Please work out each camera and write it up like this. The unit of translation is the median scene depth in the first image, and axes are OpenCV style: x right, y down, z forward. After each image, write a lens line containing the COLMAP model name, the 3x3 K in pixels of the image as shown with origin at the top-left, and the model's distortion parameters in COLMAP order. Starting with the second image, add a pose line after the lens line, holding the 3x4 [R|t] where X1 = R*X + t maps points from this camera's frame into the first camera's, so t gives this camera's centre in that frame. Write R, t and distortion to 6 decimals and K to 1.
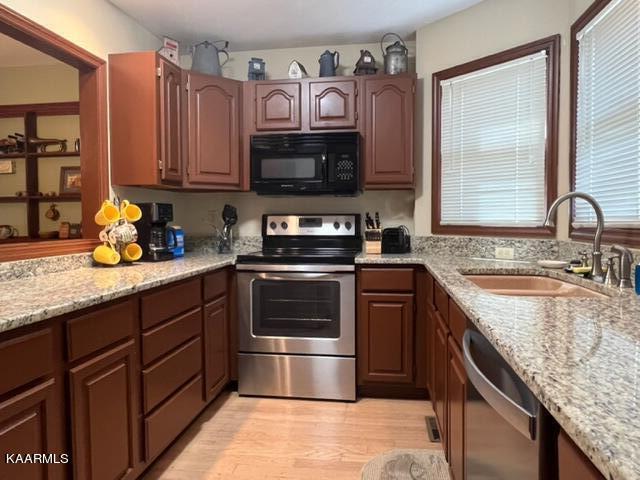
lens RADIAL K [[426.0, 0, 320.0], [0, 426.0, 240.0], [0, 0, 1]] dist [-0.004547, -0.001105]
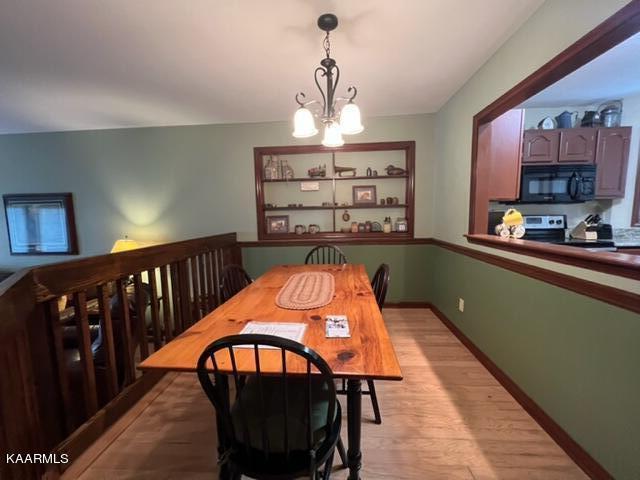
lens RADIAL K [[258.0, 0, 320.0], [0, 258.0, 240.0], [0, 0, 1]] dist [-0.000185, 0.000099]
pose [[0.998106, -0.021525, 0.057630, -0.786723], [0.018062, 0.998037, 0.059958, -0.036229], [-0.058807, -0.058803, 0.996536, 0.070015]]
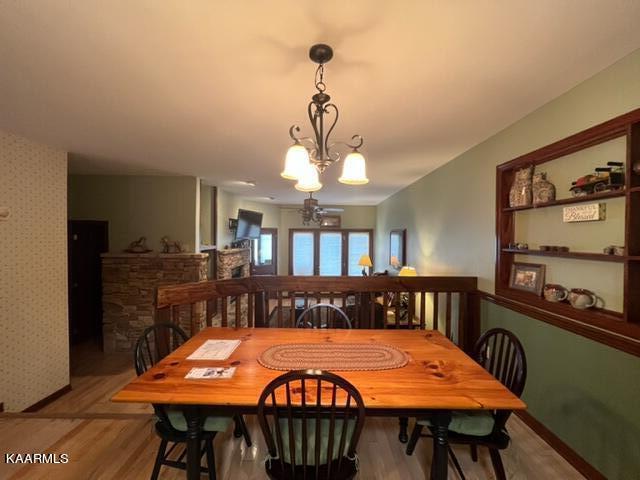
lens RADIAL K [[258.0, 0, 320.0], [0, 258.0, 240.0], [0, 0, 1]] dist [-0.000185, 0.000099]
pose [[0.136281, 0.017393, -0.990518, -0.363930], [-0.046357, 0.998863, 0.011162, -0.109083], [0.989585, 0.044397, 0.136932, 0.484920]]
